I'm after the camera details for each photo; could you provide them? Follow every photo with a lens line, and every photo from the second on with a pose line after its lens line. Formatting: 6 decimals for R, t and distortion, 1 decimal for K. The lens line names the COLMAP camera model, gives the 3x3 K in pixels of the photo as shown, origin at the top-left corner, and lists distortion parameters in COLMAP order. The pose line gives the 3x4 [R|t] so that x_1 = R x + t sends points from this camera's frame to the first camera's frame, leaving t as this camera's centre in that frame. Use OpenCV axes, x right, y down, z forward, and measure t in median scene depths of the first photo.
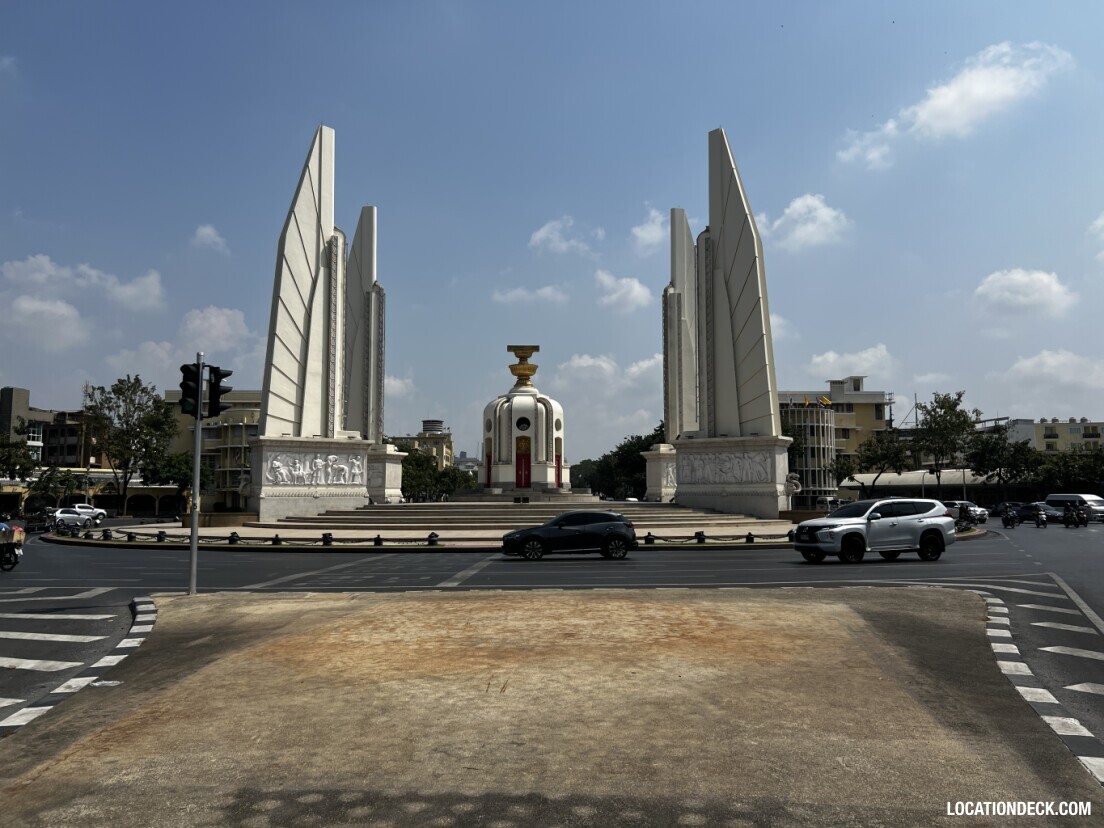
lens RADIAL K [[840.7, 0, 549.6], [0, 840.7, 421.8], [0, 0, 1]] dist [0.080687, -0.094007]
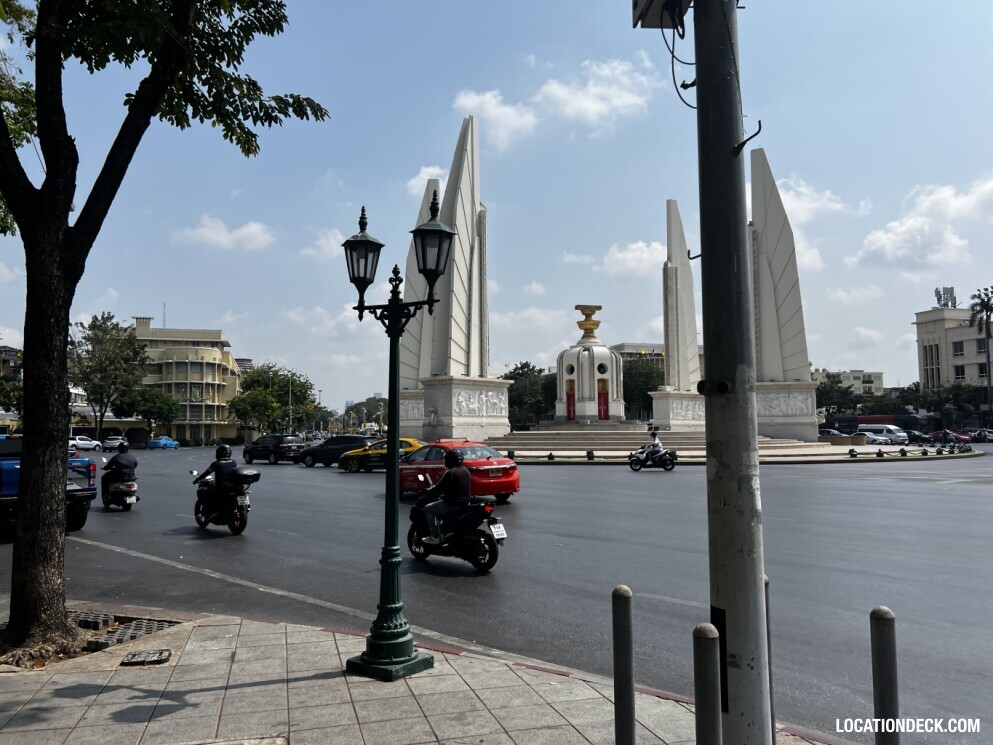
lens RADIAL K [[764.4, 0, 456.8], [0, 764.4, 368.5], [0, 0, 1]] dist [0.101047, -0.102860]
pose [[0.966598, 0.017419, 0.255705, -0.466679], [-0.019300, 0.999802, 0.004849, 0.000990], [-0.255569, -0.009622, 0.966743, -0.043329]]
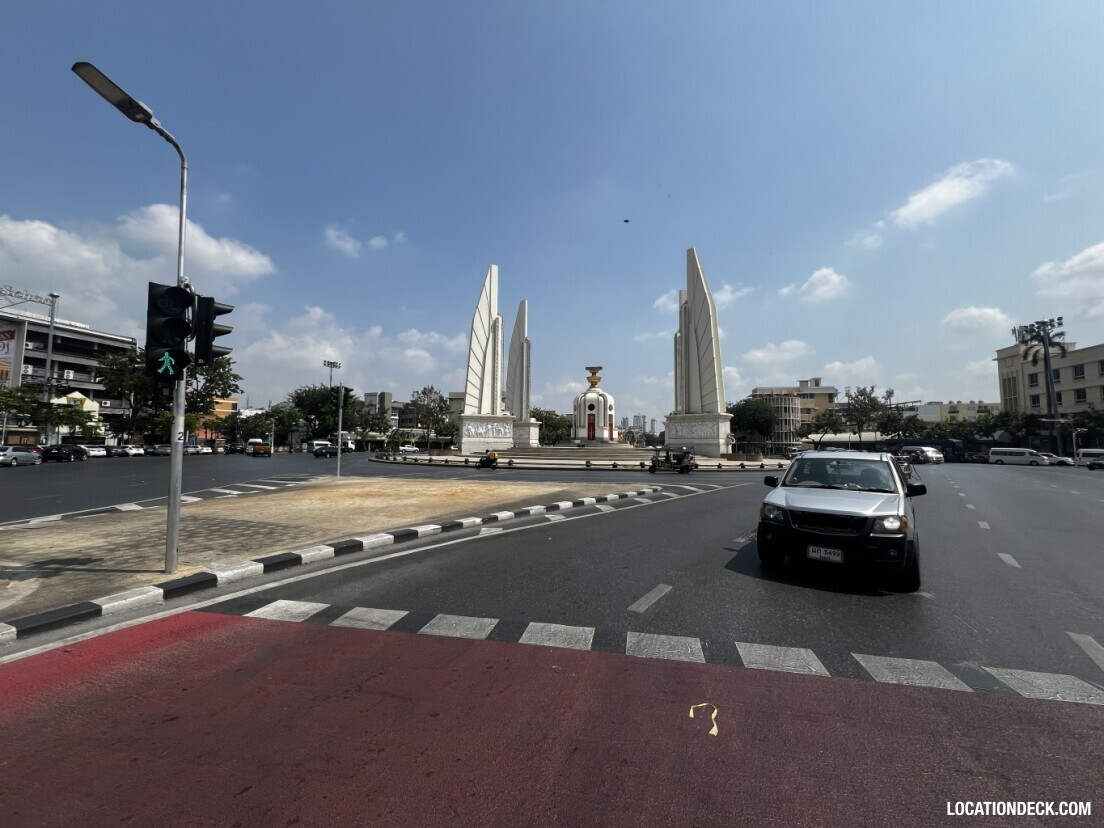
lens RADIAL K [[452.0, 0, 552.0], [0, 452.0, 414.0], [0, 0, 1]] dist [0.000660, -0.000074]
pose [[0.967939, -0.003454, -0.251161, 0.125254], [0.008097, 0.999815, 0.017458, -0.000959], [0.251055, -0.018932, 0.967788, -0.034204]]
